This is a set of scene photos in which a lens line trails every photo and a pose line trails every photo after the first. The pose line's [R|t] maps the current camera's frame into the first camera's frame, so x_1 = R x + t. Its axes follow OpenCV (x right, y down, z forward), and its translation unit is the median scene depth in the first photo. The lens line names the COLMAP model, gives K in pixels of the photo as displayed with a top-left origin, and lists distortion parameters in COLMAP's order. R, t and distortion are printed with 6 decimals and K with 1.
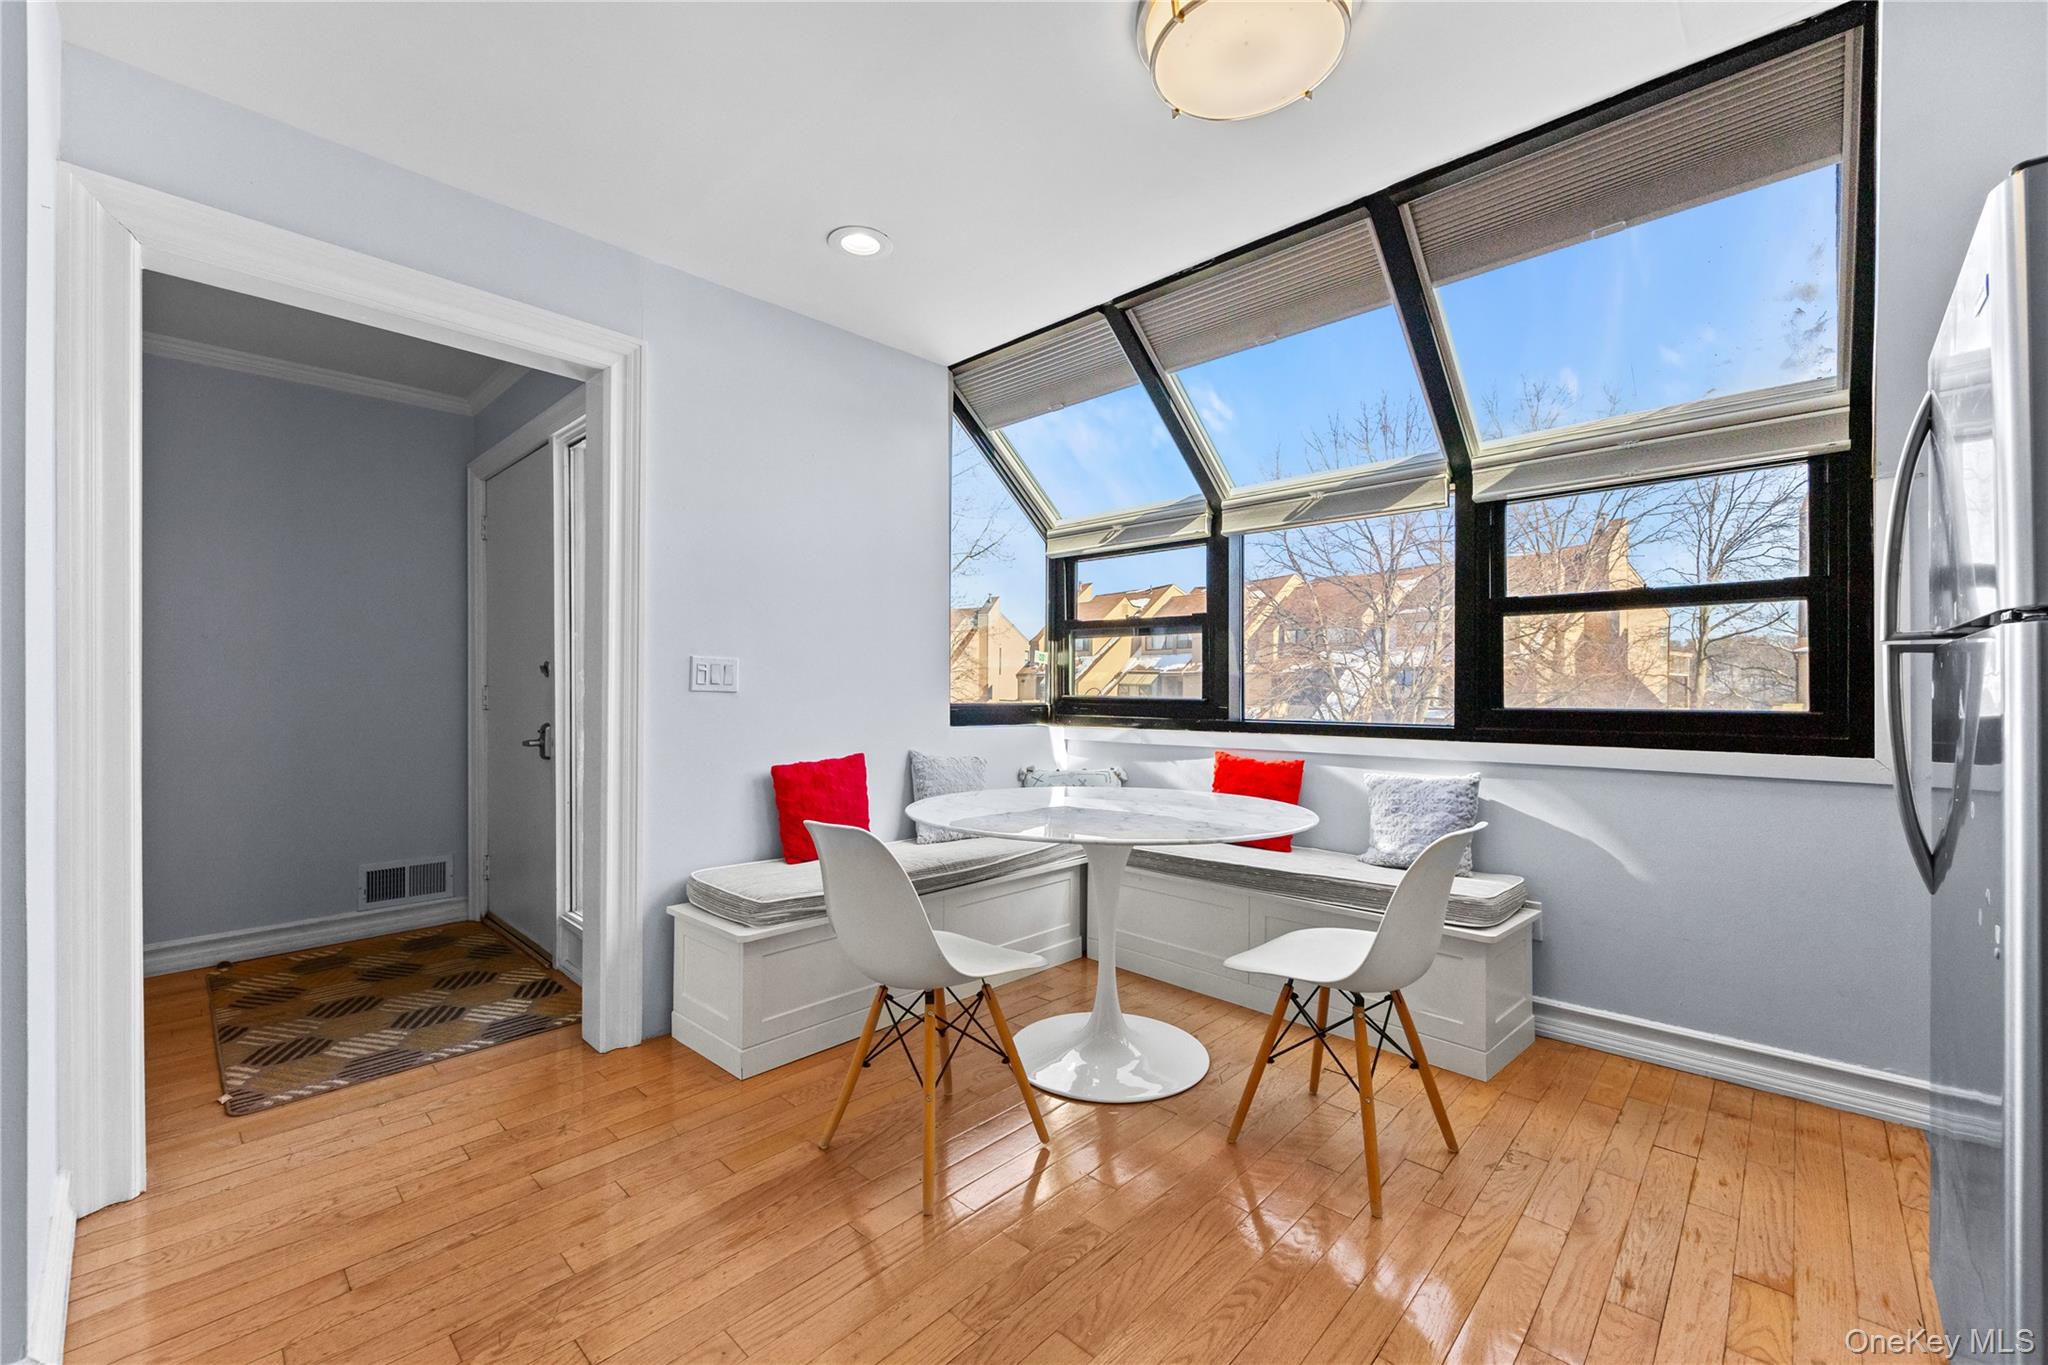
lens RADIAL K [[821.1, 0, 1020.3], [0, 821.1, 689.7], [0, 0, 1]] dist [-0.001559, 0.000182]
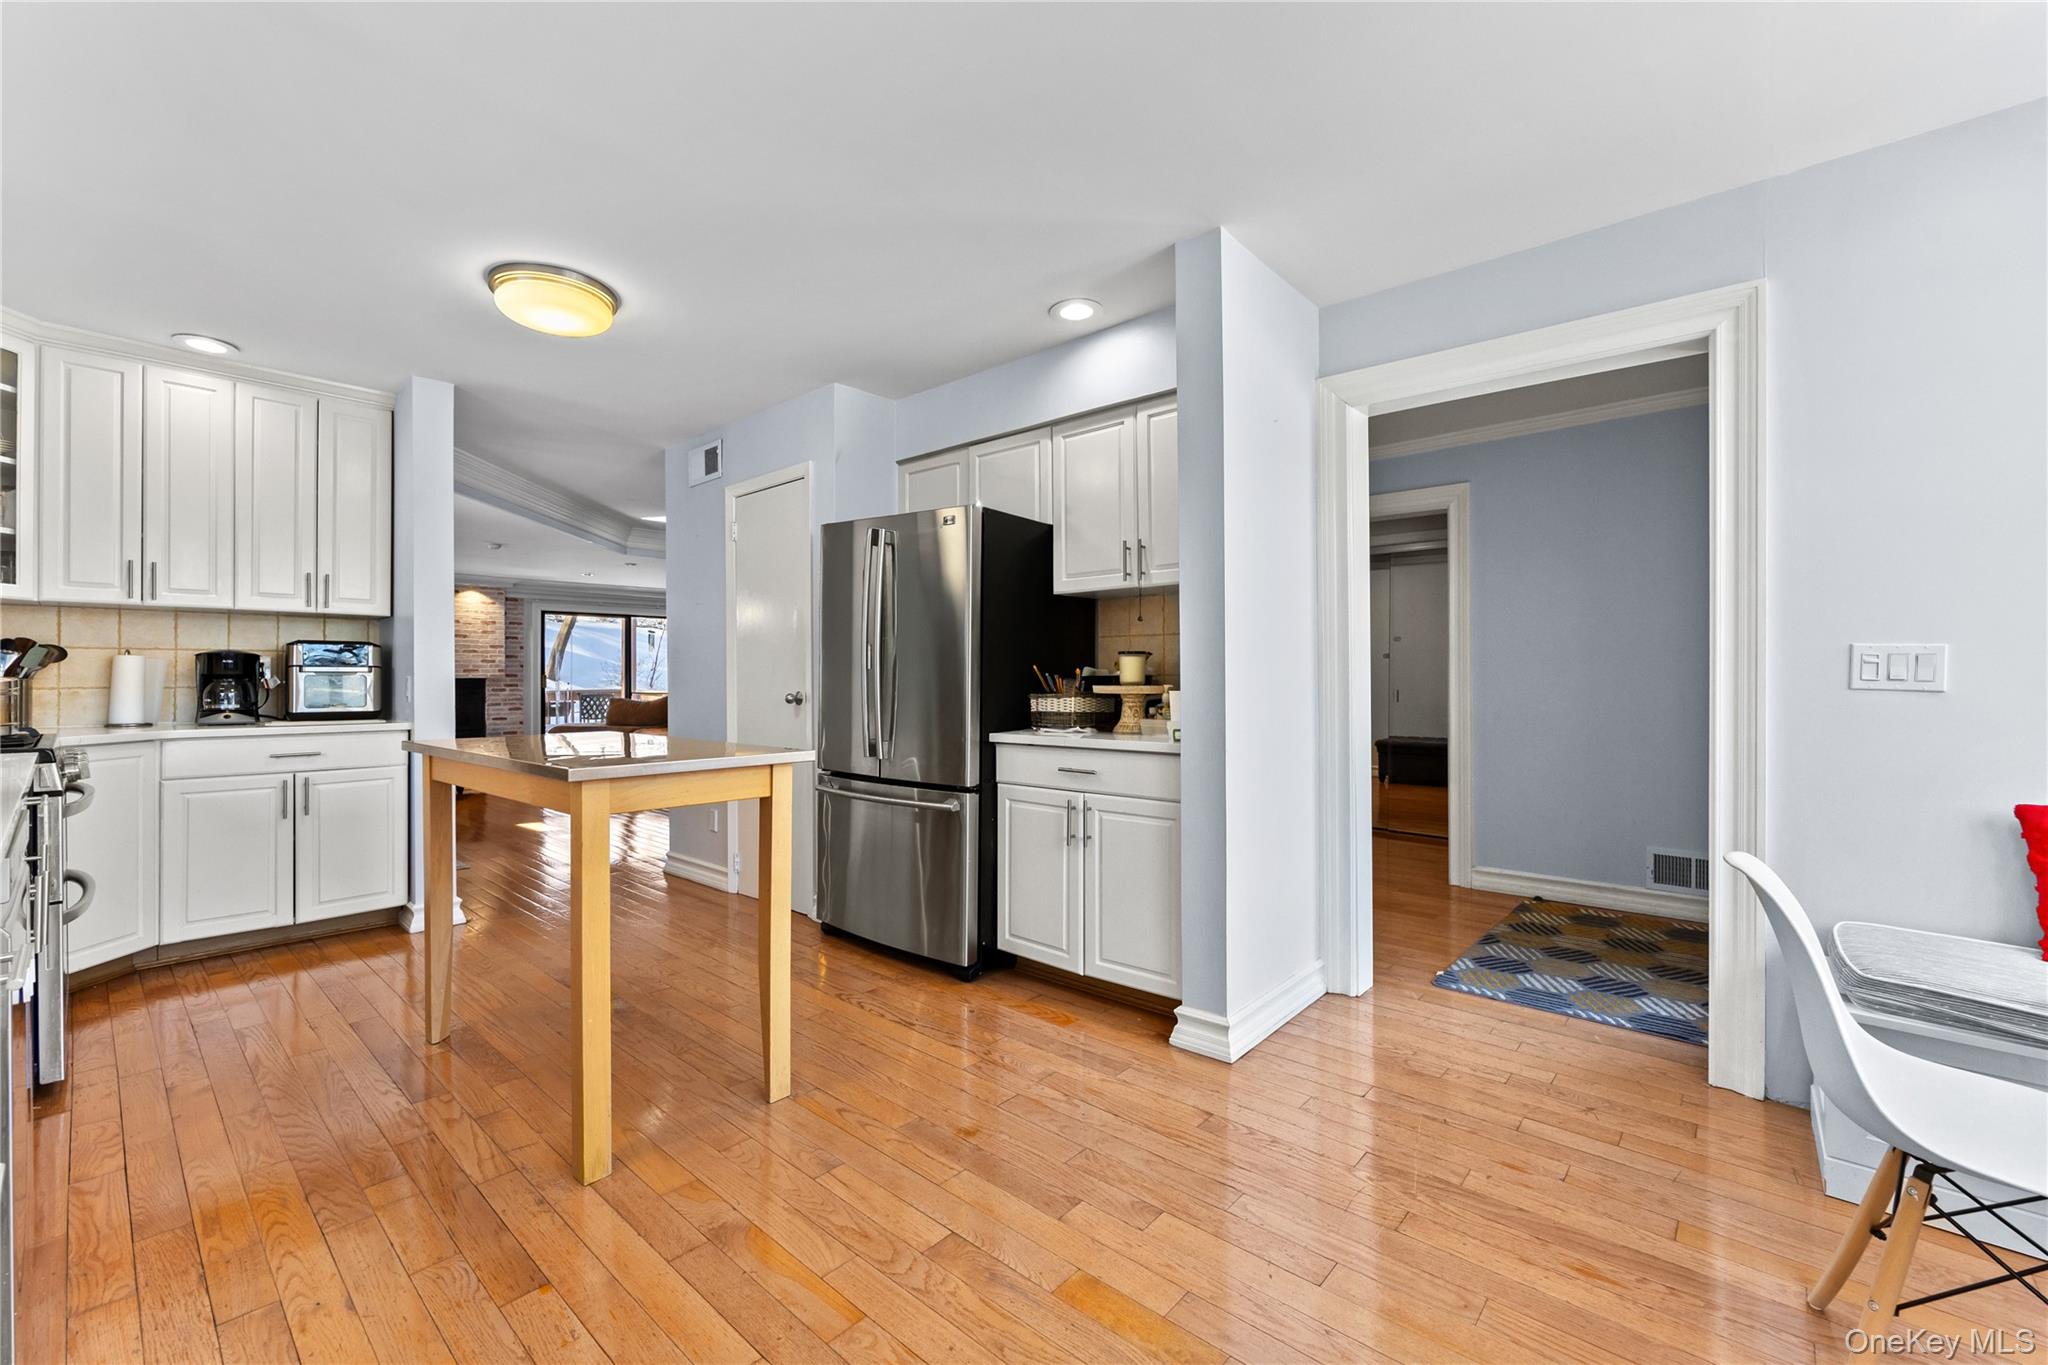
lens RADIAL K [[821.1, 0, 1039.5], [0, 821.1, 677.8], [0, 0, 1]] dist [-0.001559, 0.000182]
pose [[0.065947, 0.001451, -0.997822, 0.381383], [-0.010102, 0.999949, 0.000786, -0.002155], [0.997772, 0.010028, 0.065959, 0.210505]]
